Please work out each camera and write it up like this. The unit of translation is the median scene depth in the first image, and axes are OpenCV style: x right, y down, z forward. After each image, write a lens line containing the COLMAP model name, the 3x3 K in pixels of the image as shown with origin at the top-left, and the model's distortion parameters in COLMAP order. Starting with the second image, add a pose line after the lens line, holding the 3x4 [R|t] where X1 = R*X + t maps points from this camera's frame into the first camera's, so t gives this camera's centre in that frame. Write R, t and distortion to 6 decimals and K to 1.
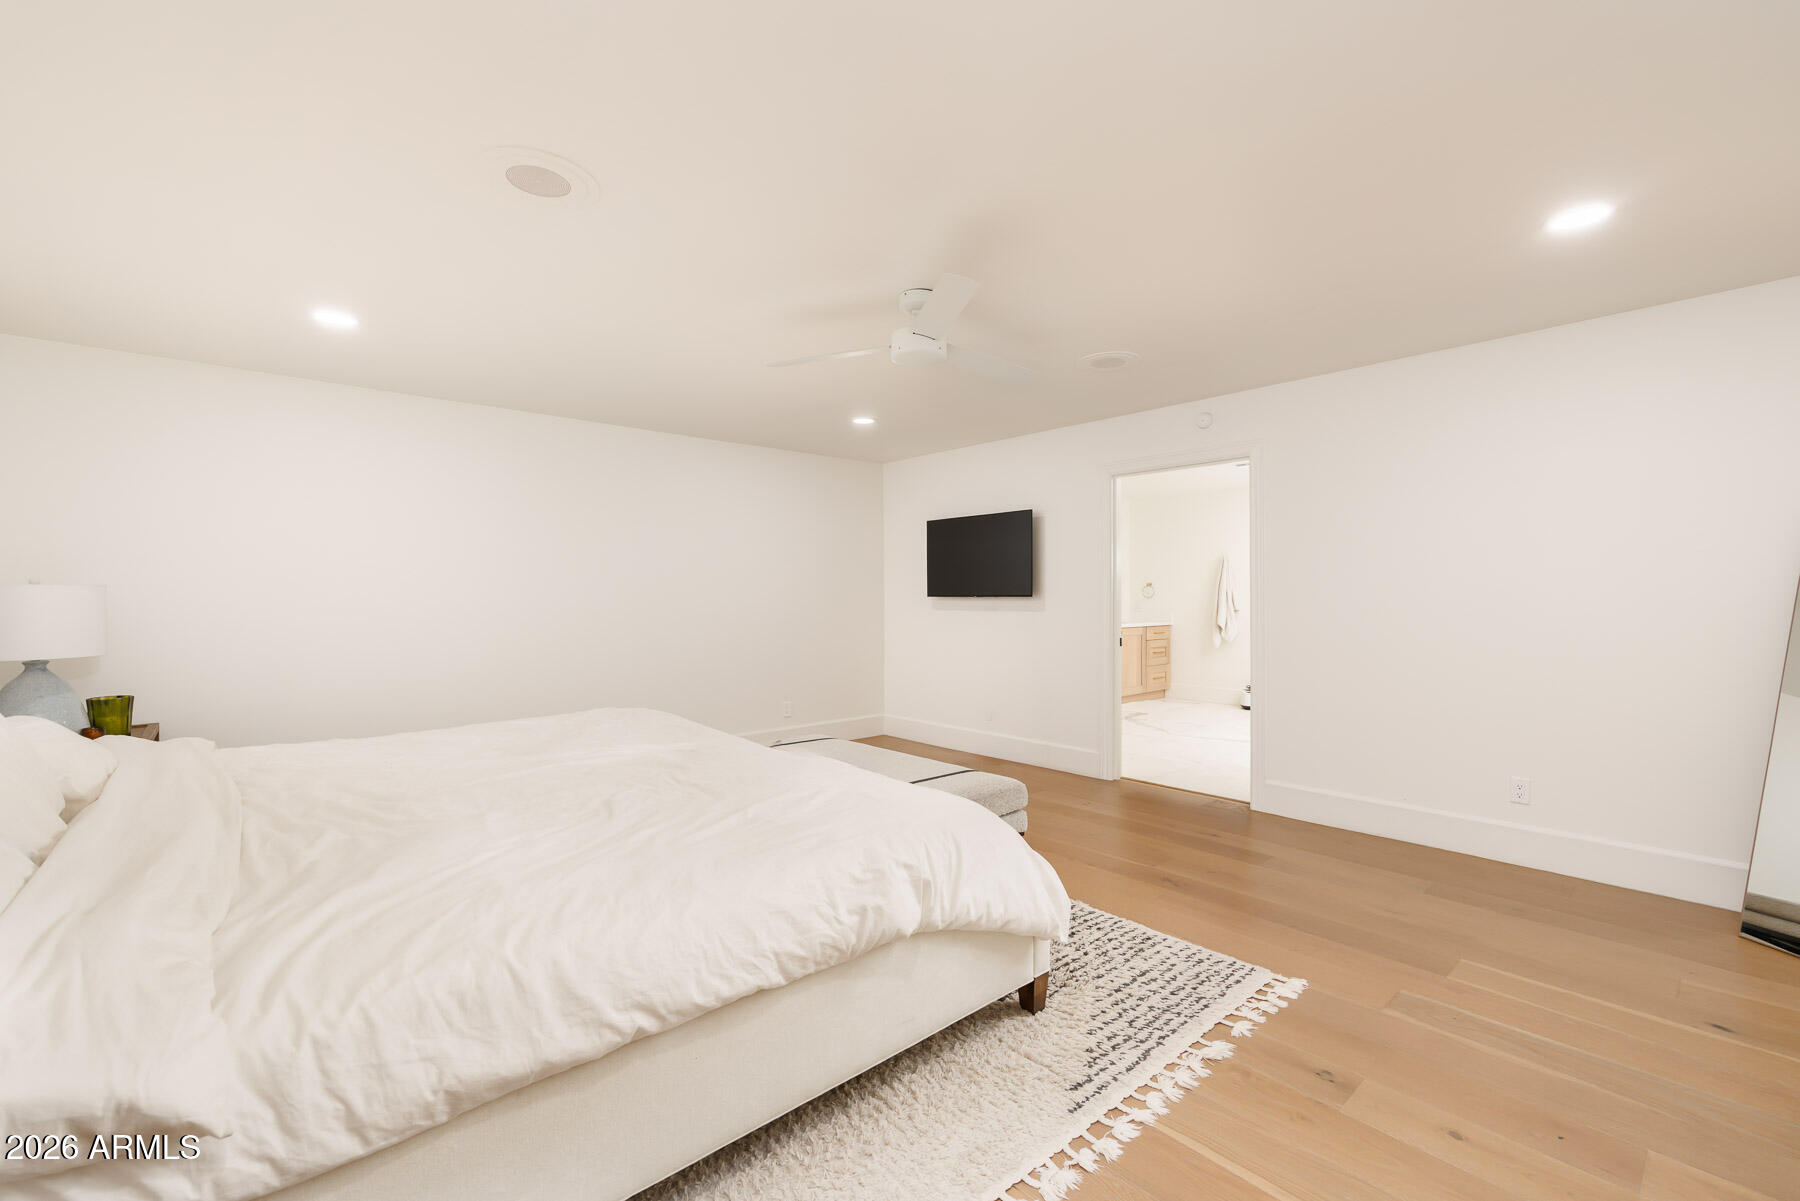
lens RADIAL K [[736.4, 0, 897.5], [0, 736.4, 600.0], [0, 0, 1]] dist [0.003371, 0.000291]
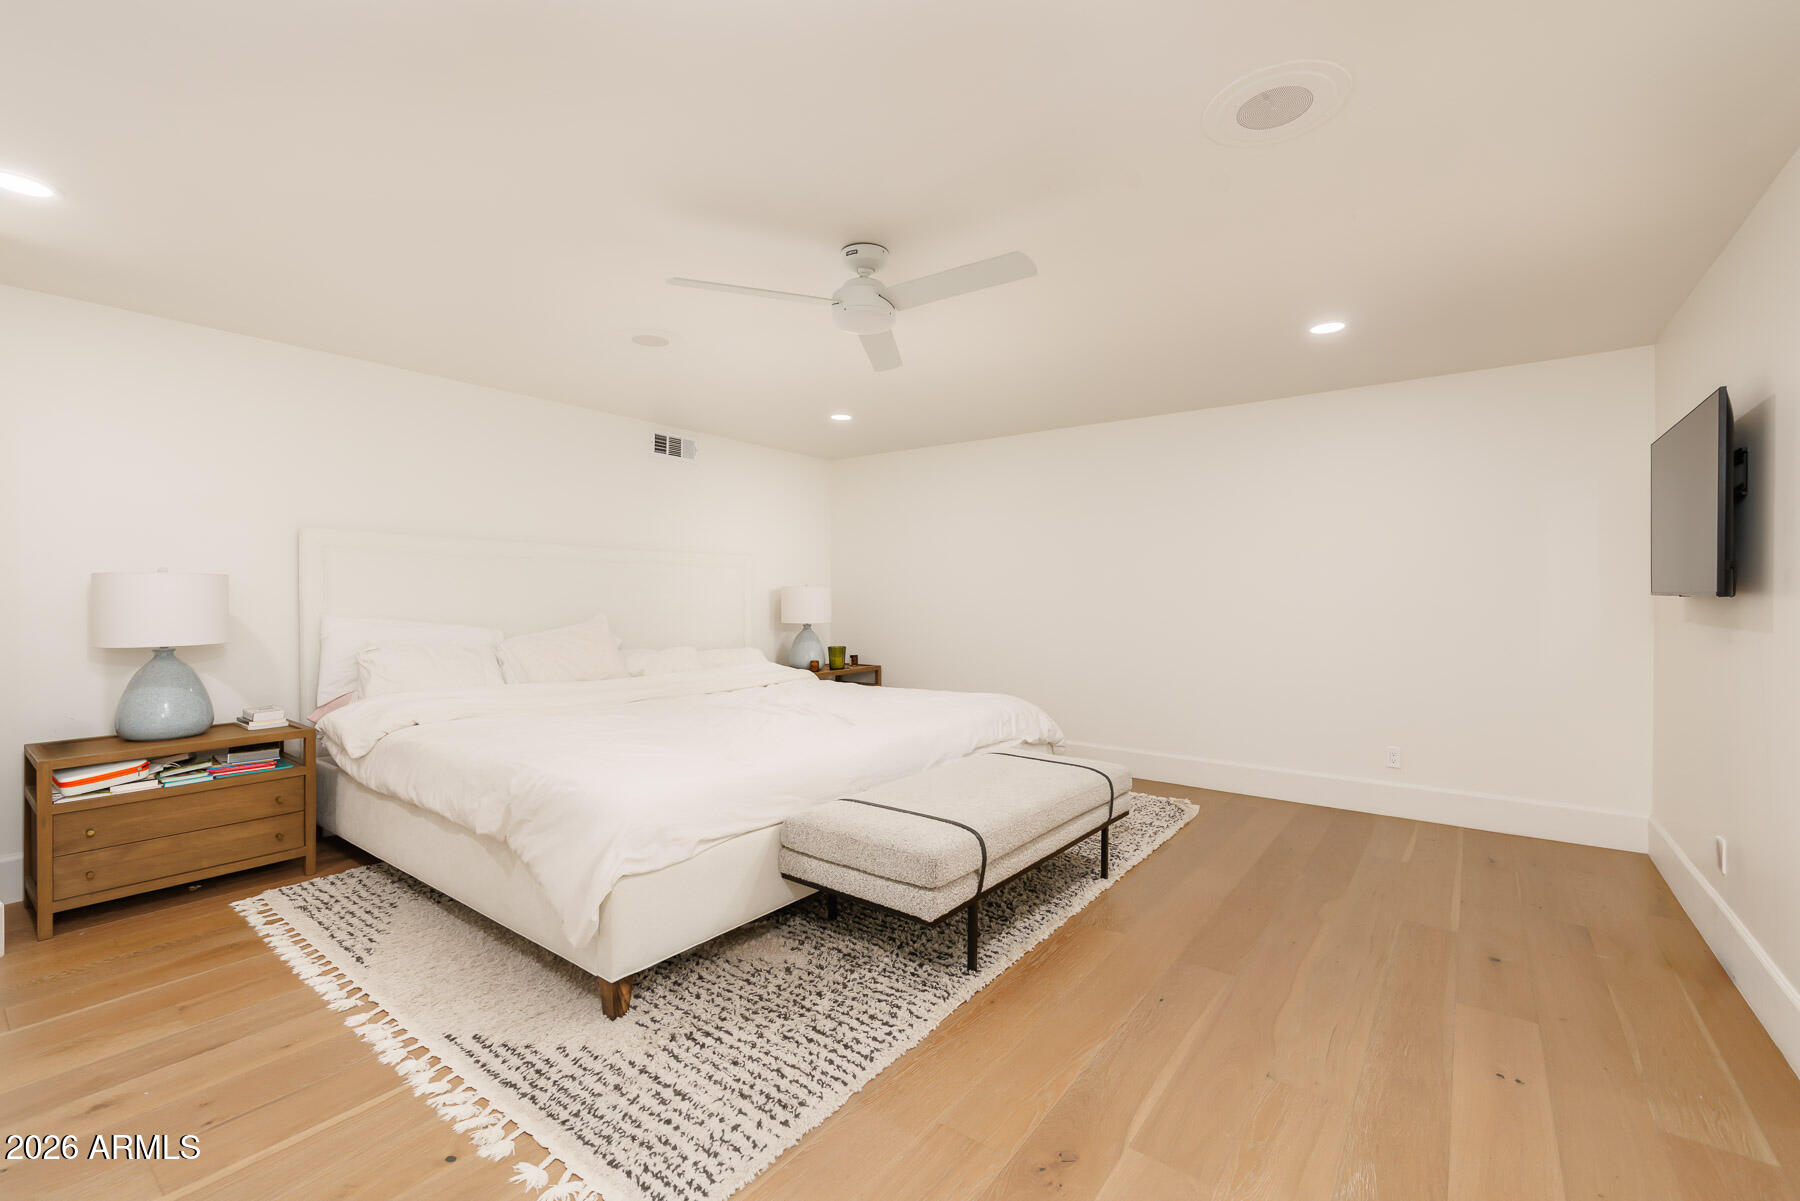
lens RADIAL K [[736.4, 0, 899.4], [0, 736.4, 596.8], [0, 0, 1]] dist [0.003371, 0.000291]
pose [[0.224345, 0.007063, -0.974484, 1.217822], [-0.004380, 0.999971, 0.006239, -0.009773], [0.974500, 0.002869, 0.224369, 1.141415]]
